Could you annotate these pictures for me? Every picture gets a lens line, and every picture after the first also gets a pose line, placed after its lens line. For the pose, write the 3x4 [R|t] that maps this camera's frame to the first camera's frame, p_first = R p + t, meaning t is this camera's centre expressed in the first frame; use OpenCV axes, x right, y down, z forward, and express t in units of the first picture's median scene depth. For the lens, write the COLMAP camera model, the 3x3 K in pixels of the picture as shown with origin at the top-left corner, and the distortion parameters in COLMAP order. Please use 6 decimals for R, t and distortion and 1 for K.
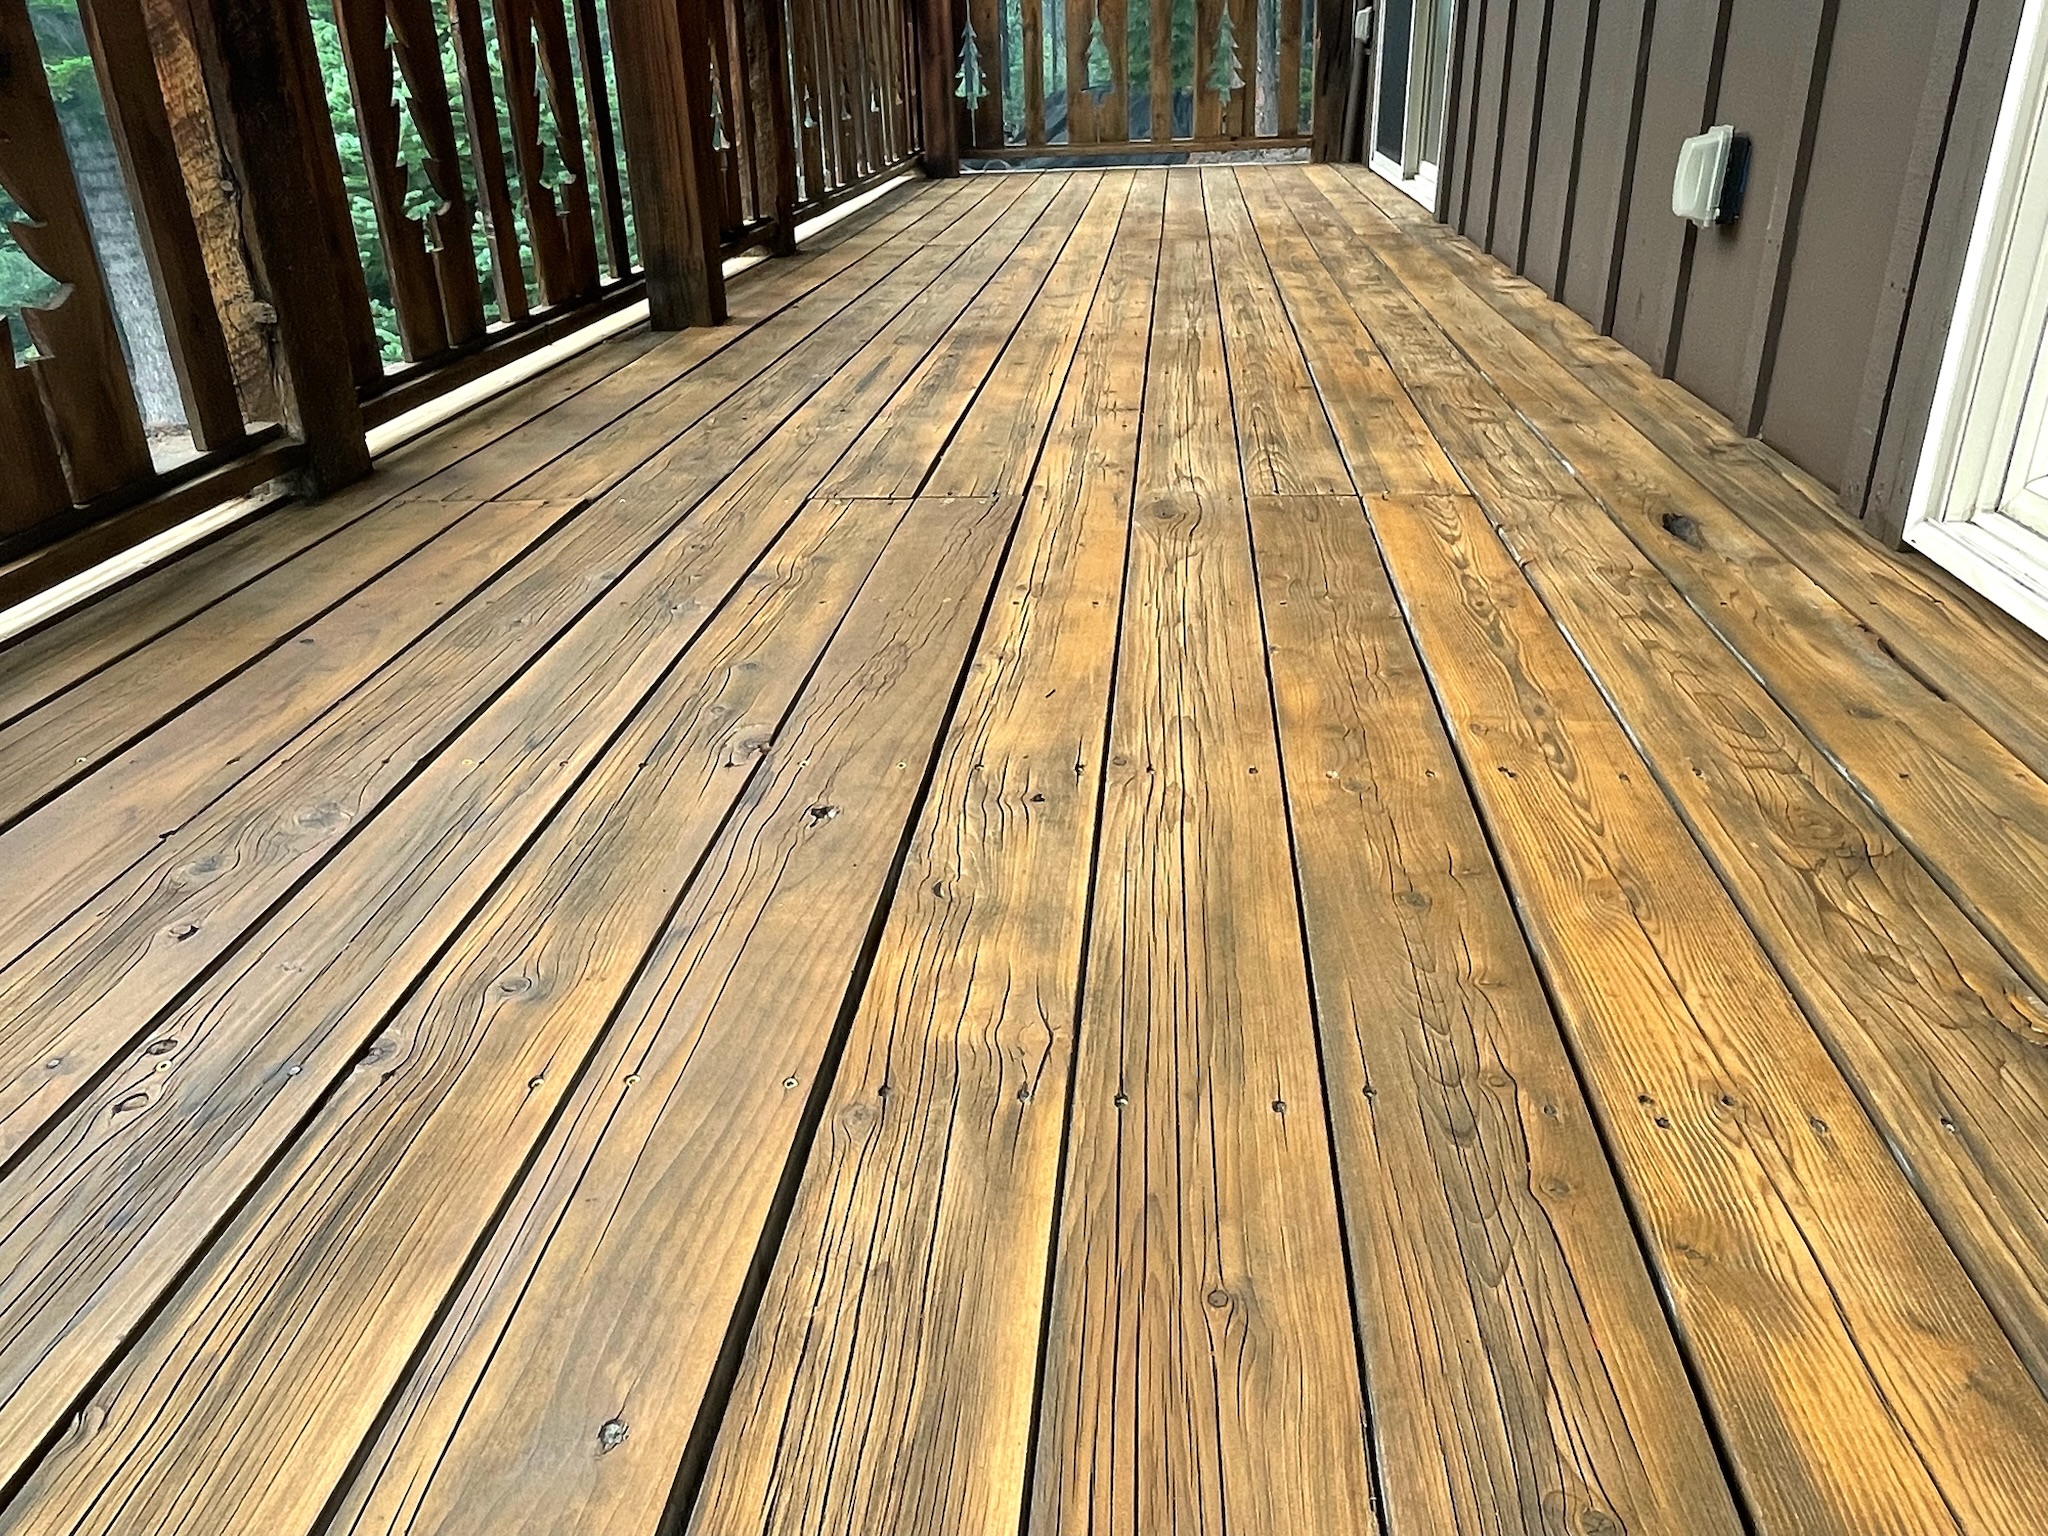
lens RADIAL K [[1488.6, 0, 1030.0], [0, 1488.6, 764.9], [0, 0, 1]] dist [0.003991, -0.004369]
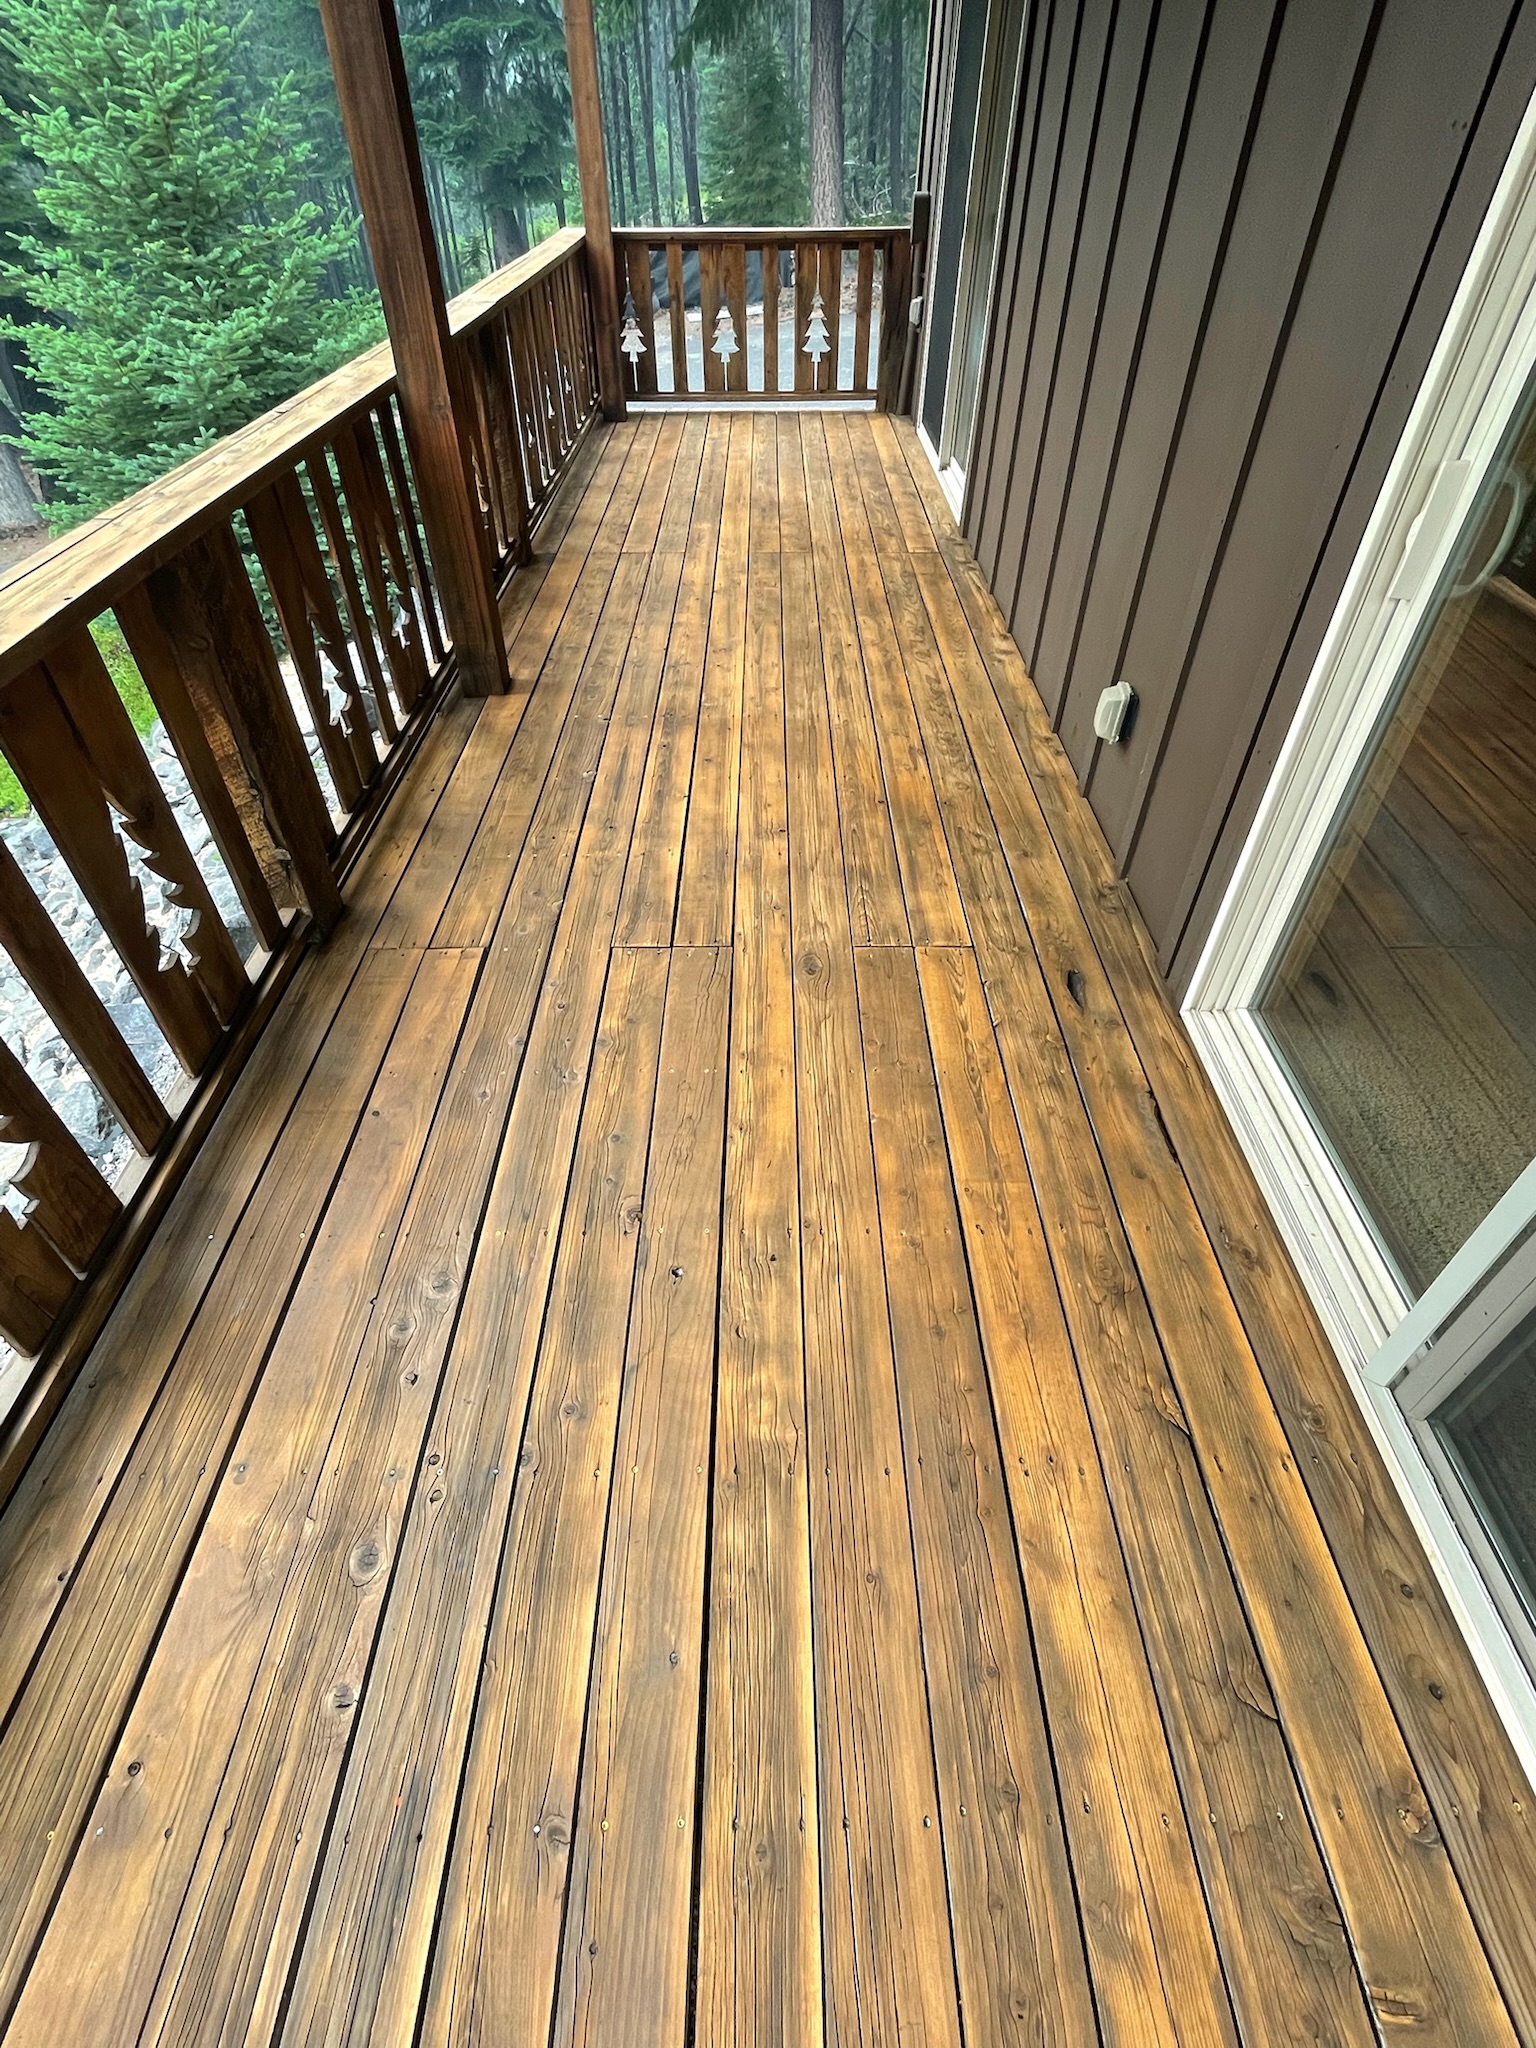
lens RADIAL K [[946.2, 0, 774.8], [0, 946.2, 1058.3], [0, 0, 1]] dist [-0.002071, -0.000187]
pose [[0.994979, -0.038534, 0.092374, -0.085201], [0.008886, 0.953284, 0.301945, -0.526557], [-0.099694, -0.299608, 0.948839, -0.191231]]
